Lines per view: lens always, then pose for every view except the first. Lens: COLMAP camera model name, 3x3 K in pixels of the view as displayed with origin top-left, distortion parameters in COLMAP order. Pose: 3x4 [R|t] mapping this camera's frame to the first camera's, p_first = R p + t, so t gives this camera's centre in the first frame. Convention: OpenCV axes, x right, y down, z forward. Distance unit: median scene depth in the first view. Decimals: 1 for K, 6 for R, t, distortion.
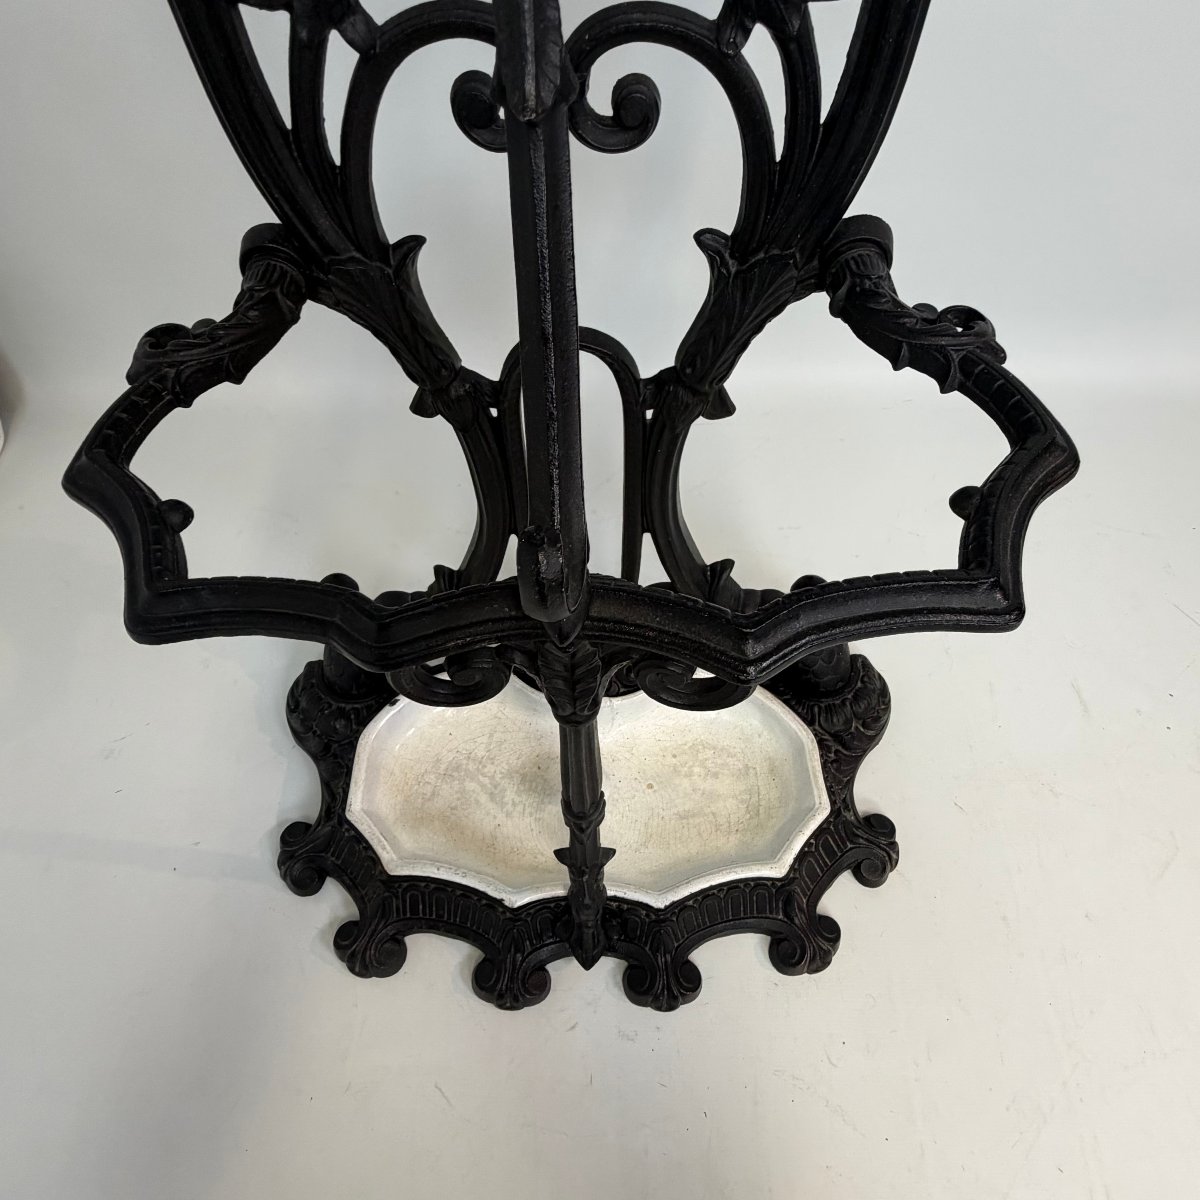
lens RADIAL K [[780.7, 0, 598.0], [0, 780.7, 583.6], [0, 0, 1]] dist [-0.000652, -0.002754]
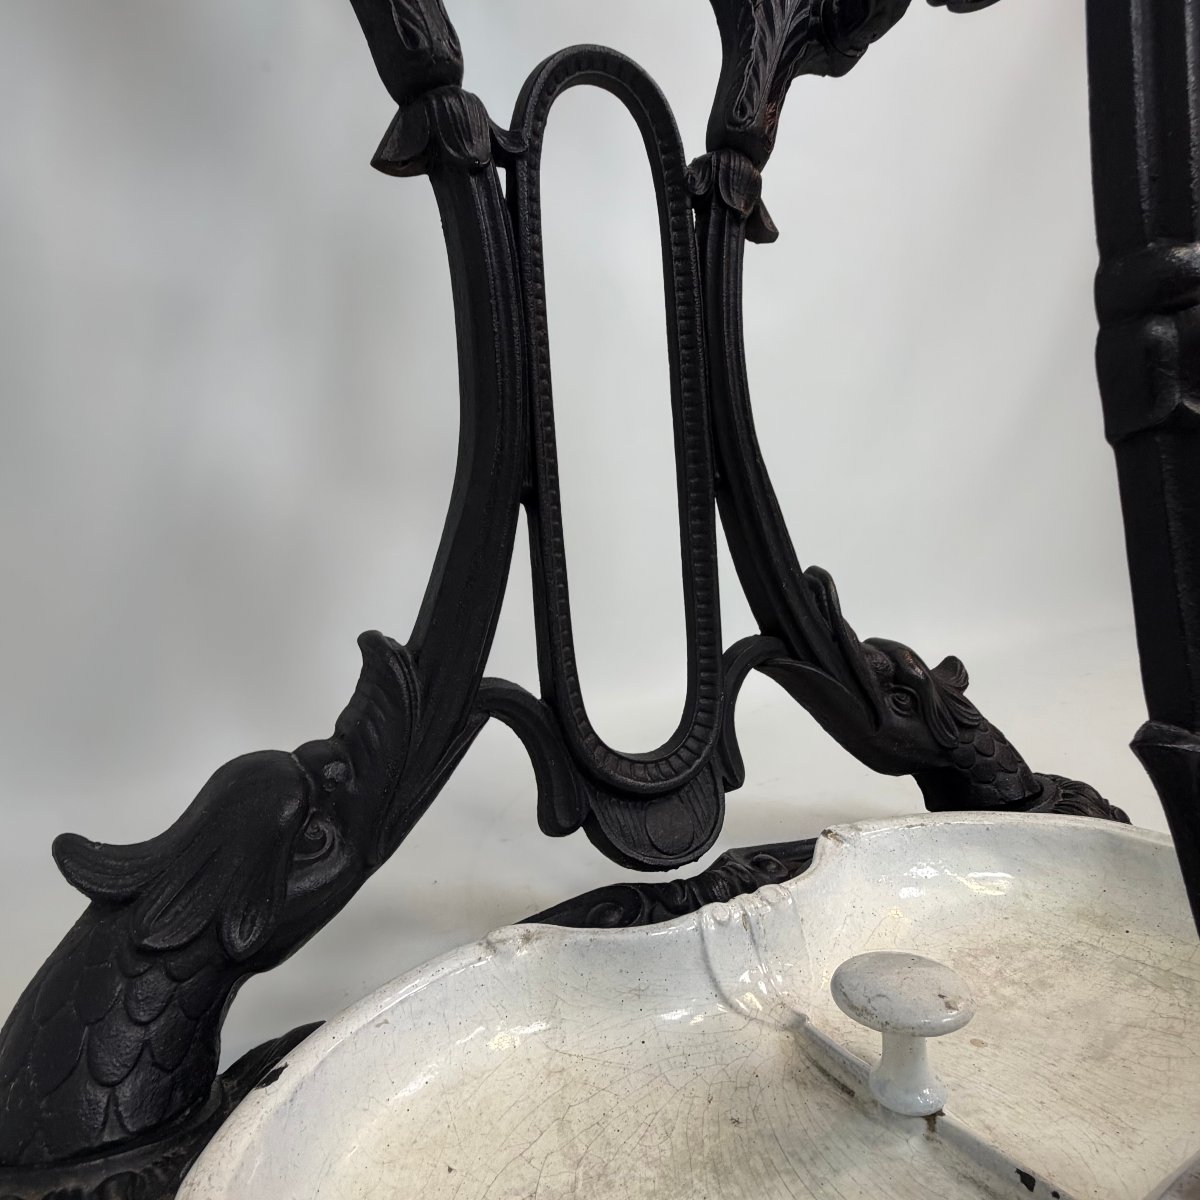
lens RADIAL K [[780.7, 0, 598.0], [0, 780.7, 583.6], [0, 0, 1]] dist [-0.000652, -0.002754]
pose [[0.866666, -0.070408, 0.493896, -0.304363], [0.445979, 0.553033, -0.703745, 0.342829], [-0.223591, 0.830179, 0.510696, 0.673638]]
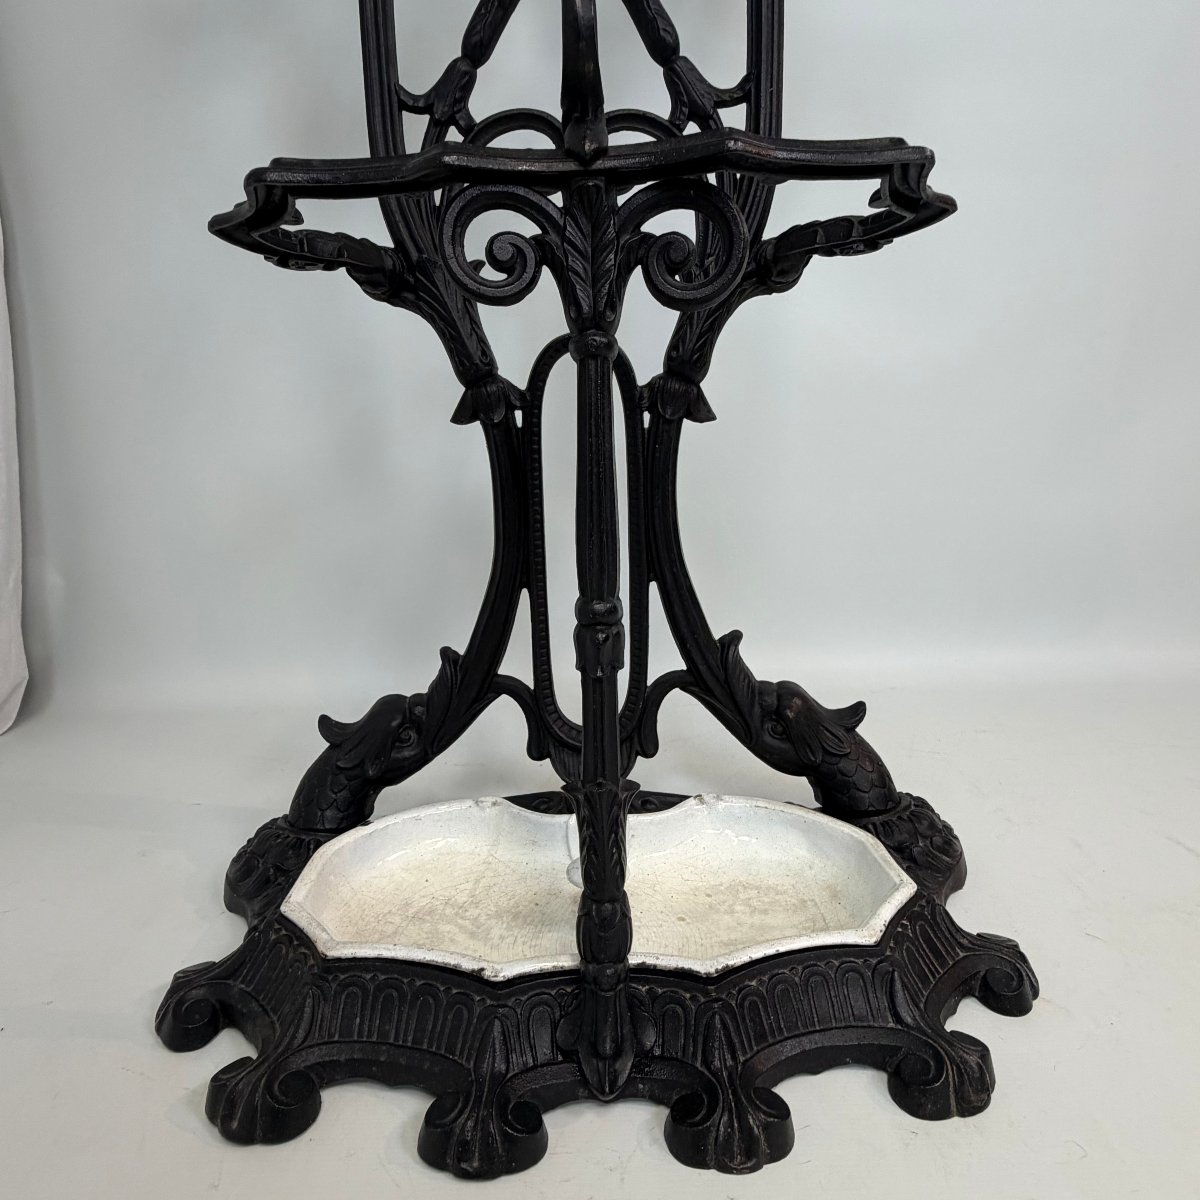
lens RADIAL K [[780.7, 0, 598.0], [0, 780.7, 583.6], [0, 0, 1]] dist [-0.000652, -0.002754]
pose [[0.999819, -0.012297, 0.014539, -0.023134], [0.019015, 0.685329, -0.727985, 0.622441], [-0.001012, 0.728130, 0.685438, 0.249657]]
